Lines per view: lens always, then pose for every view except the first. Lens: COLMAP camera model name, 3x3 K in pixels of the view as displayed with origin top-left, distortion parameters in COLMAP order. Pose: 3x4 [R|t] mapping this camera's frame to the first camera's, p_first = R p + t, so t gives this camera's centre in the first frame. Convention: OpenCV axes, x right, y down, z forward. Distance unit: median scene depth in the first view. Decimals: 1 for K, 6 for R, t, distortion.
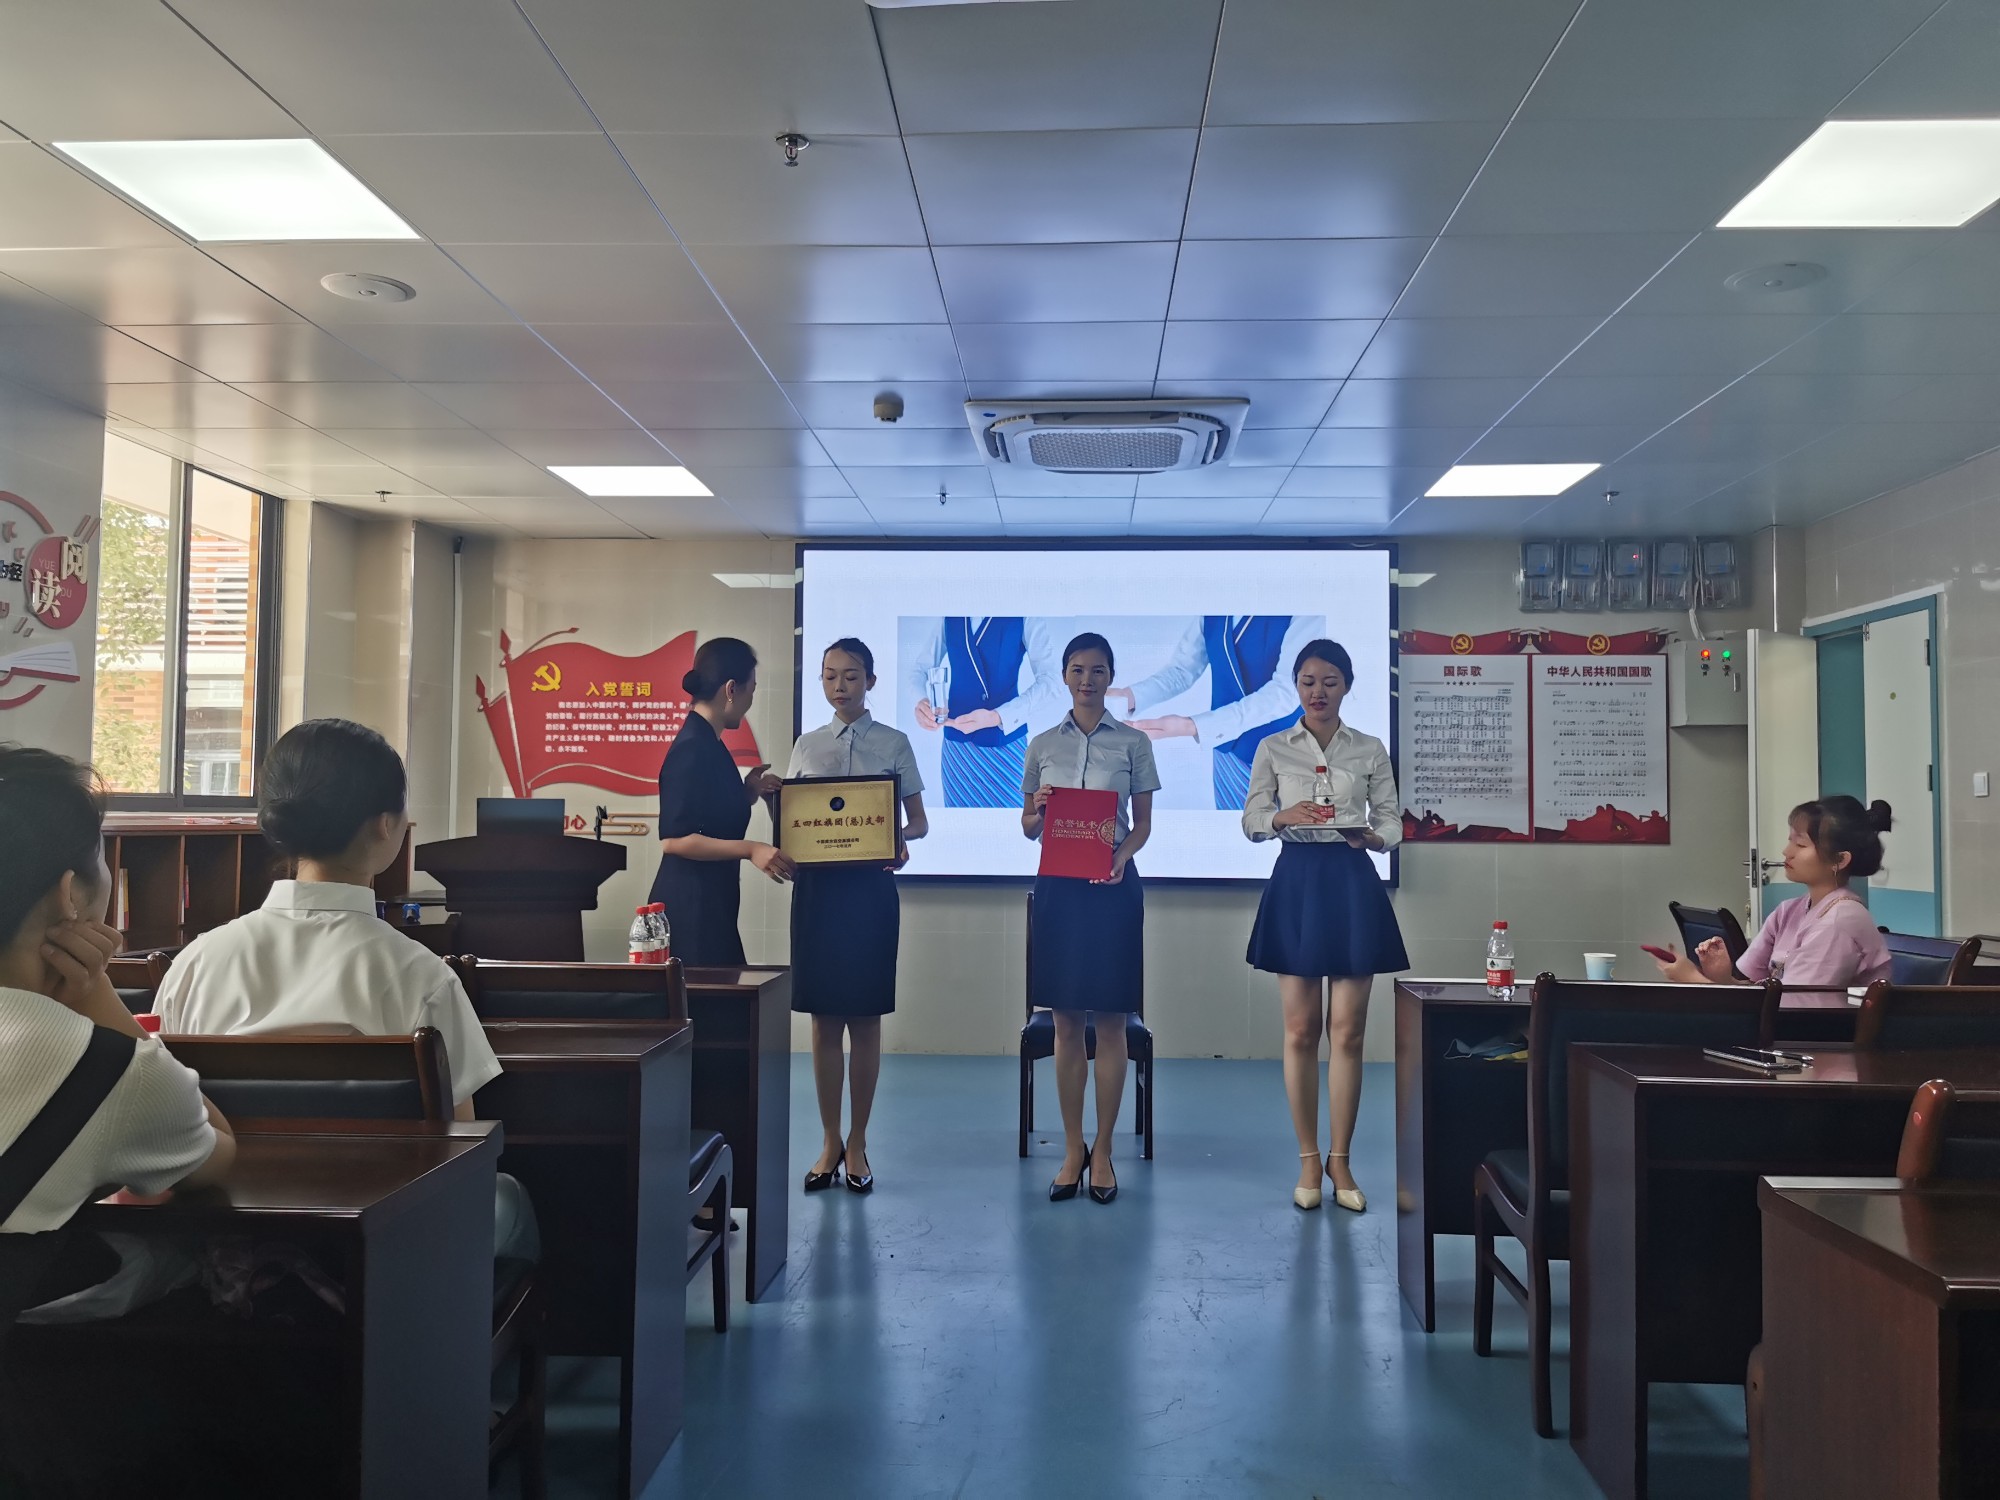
lens RADIAL K [[1597.1, 0, 998.8], [0, 1597.1, 743.8], [0, 0, 1]] dist [0.046011, -0.024261]
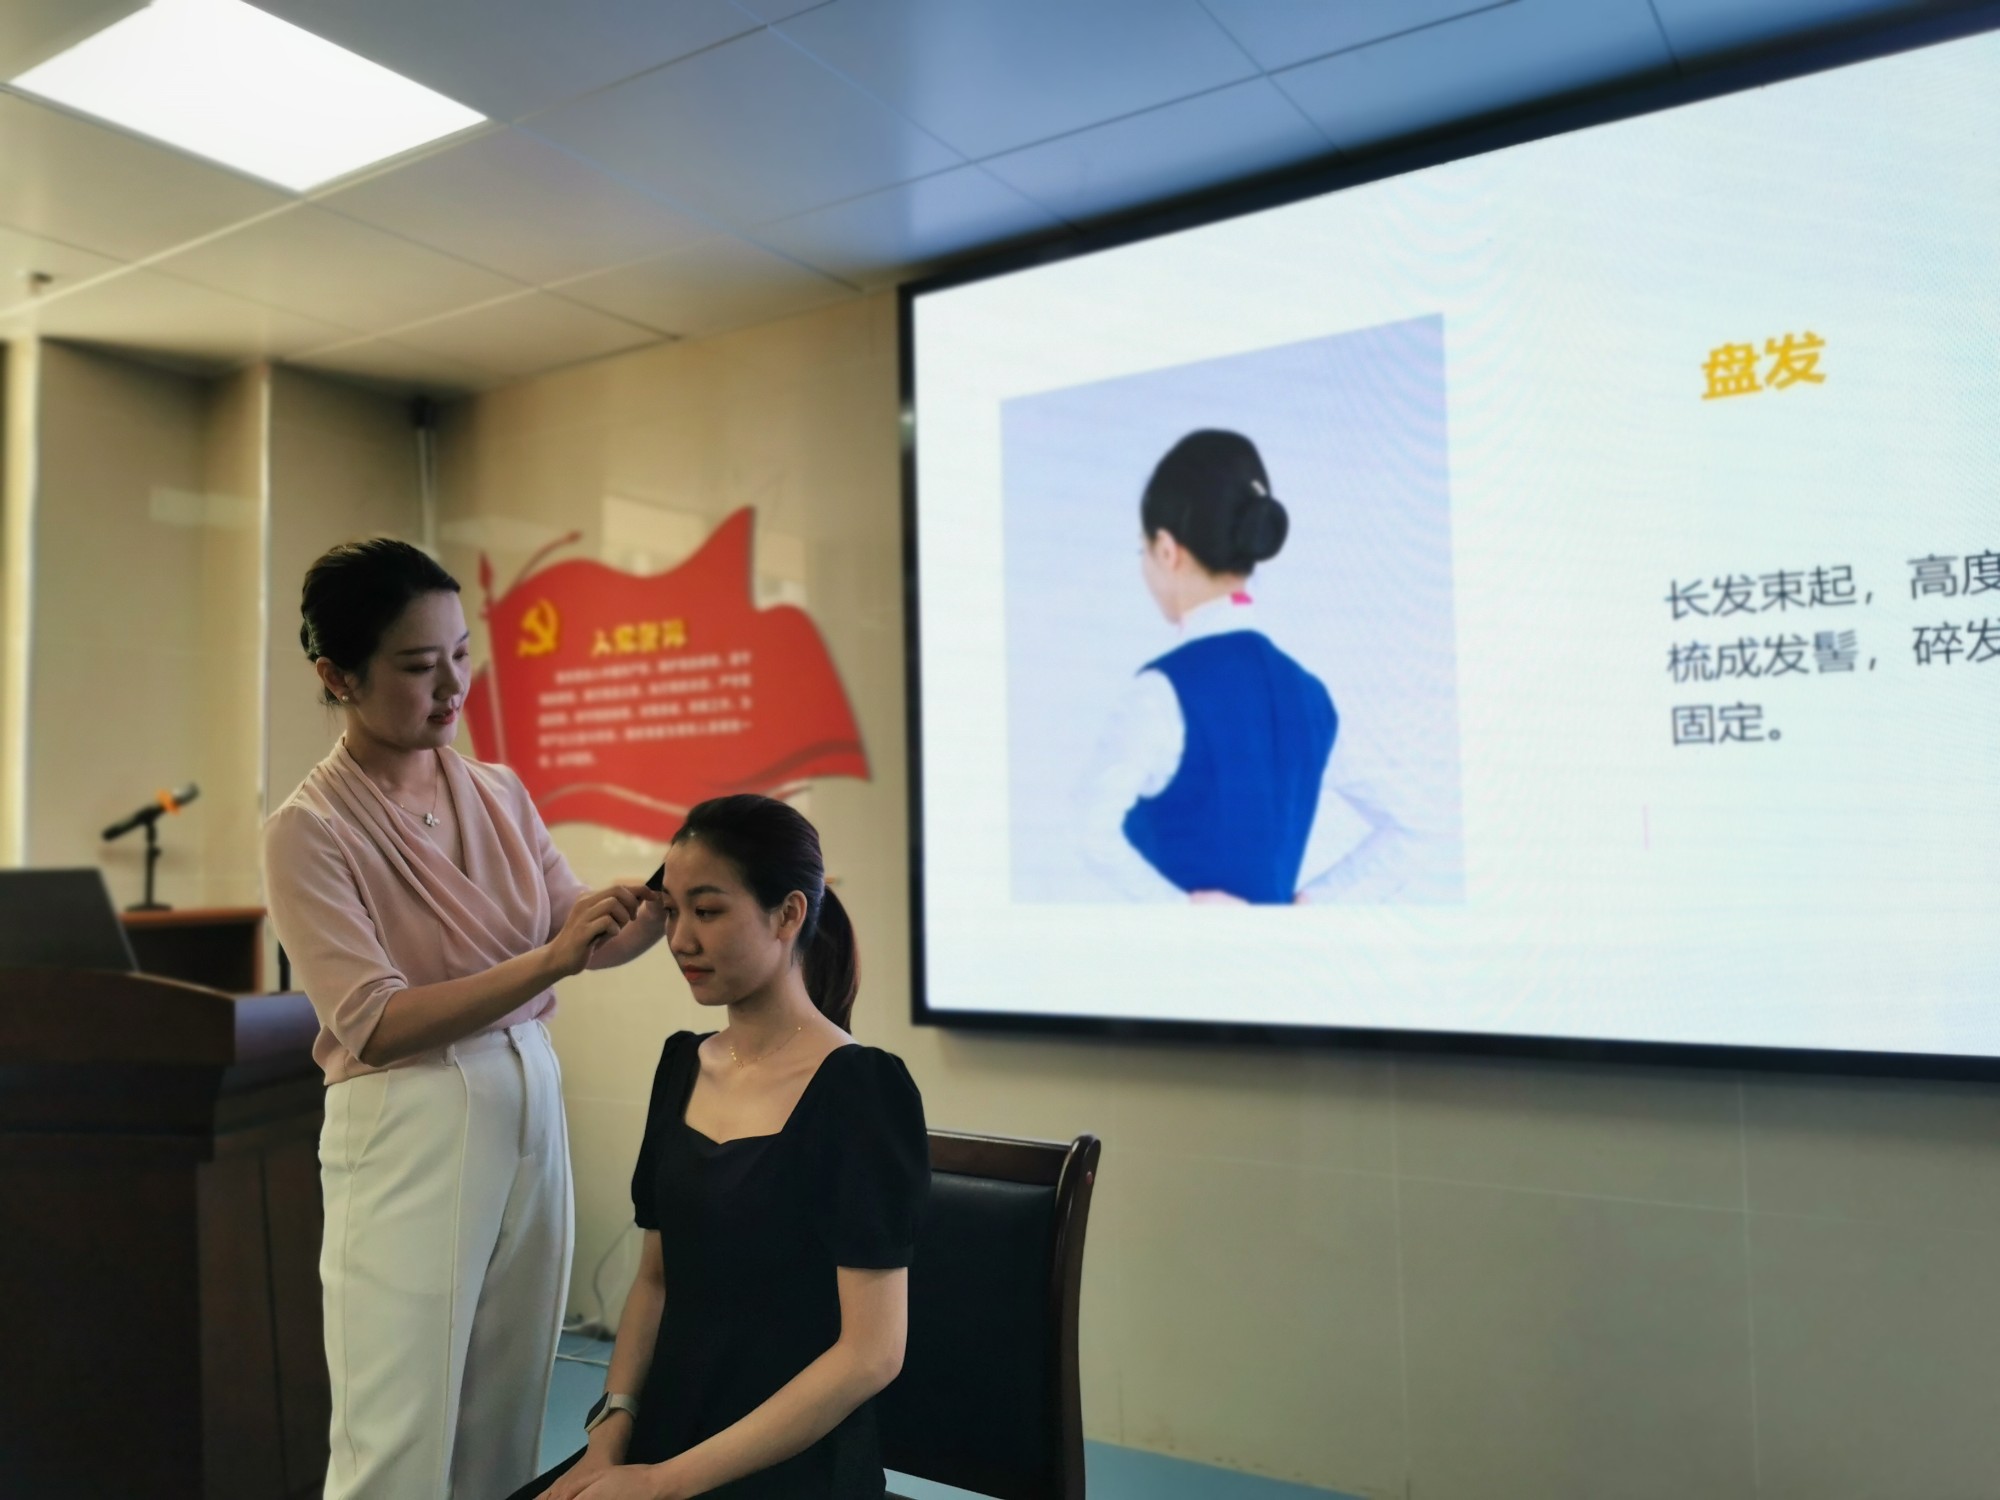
lens RADIAL K [[1597.1, 0, 1021.4], [0, 1597.1, 718.0], [0, 0, 1]] dist [0.046011, -0.024261]
pose [[0.871337, -0.067169, -0.486067, 0.124305], [0.051208, 0.997625, -0.046065, 0.022342], [0.488006, 0.015248, 0.872707, 0.631905]]
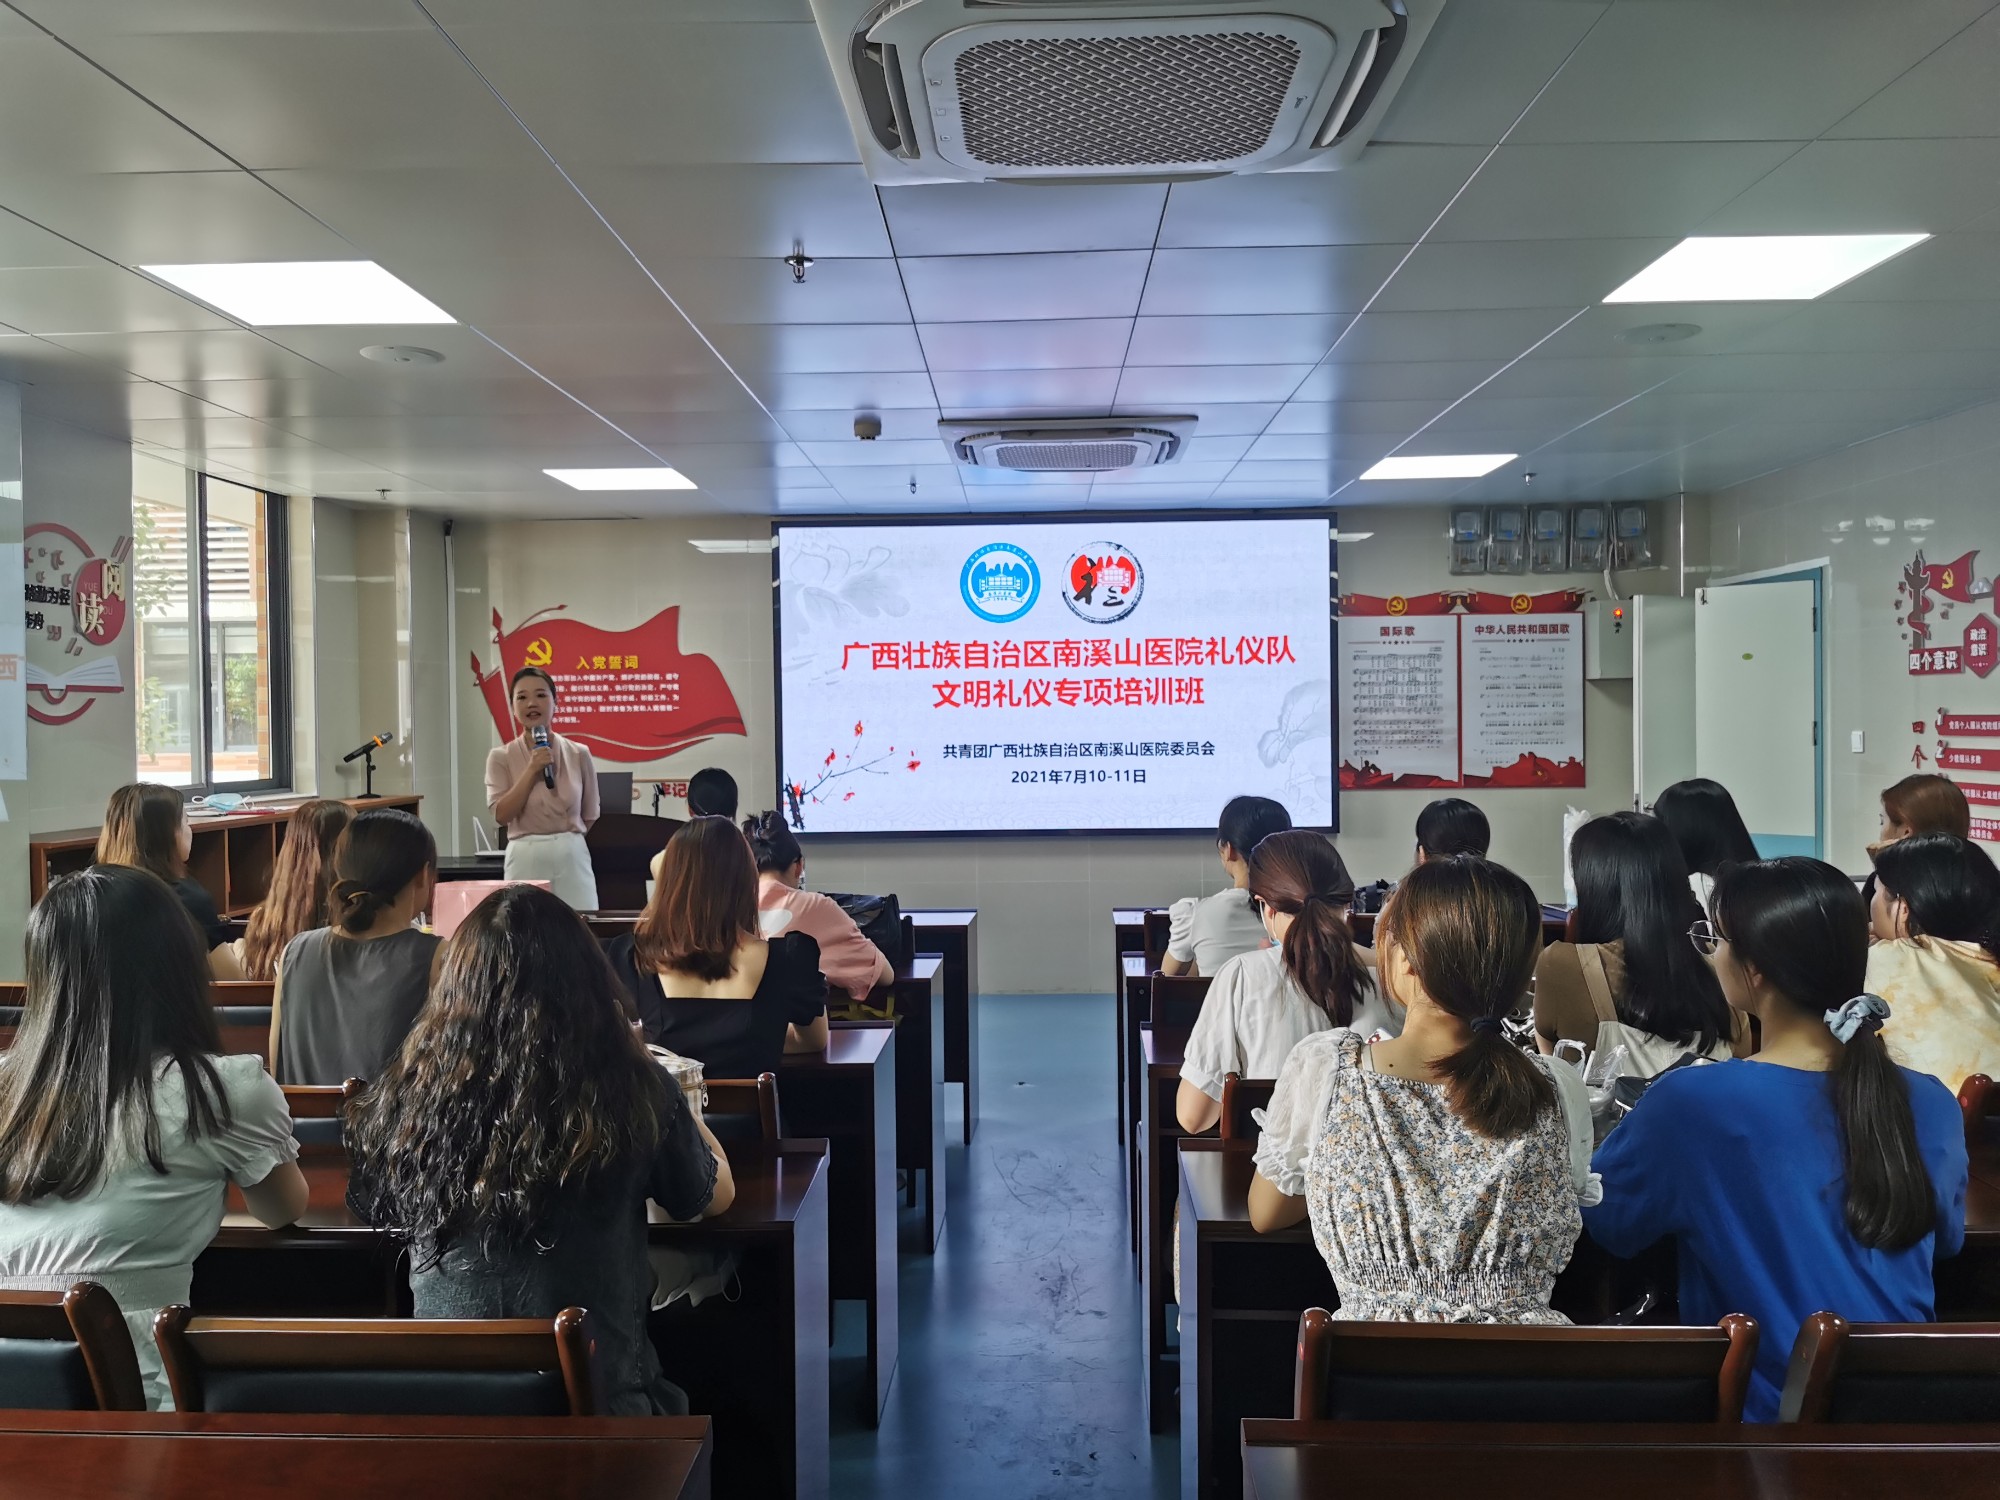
lens RADIAL K [[1597.1, 0, 998.1], [0, 1597.1, 746.7], [0, 0, 1]] dist [0.046011, -0.024261]
pose [[0.999314, -0.022604, 0.029331, -0.011884], [0.020704, 0.997764, 0.063545, -0.041949], [-0.030701, -0.062894, 0.997548, -0.070546]]
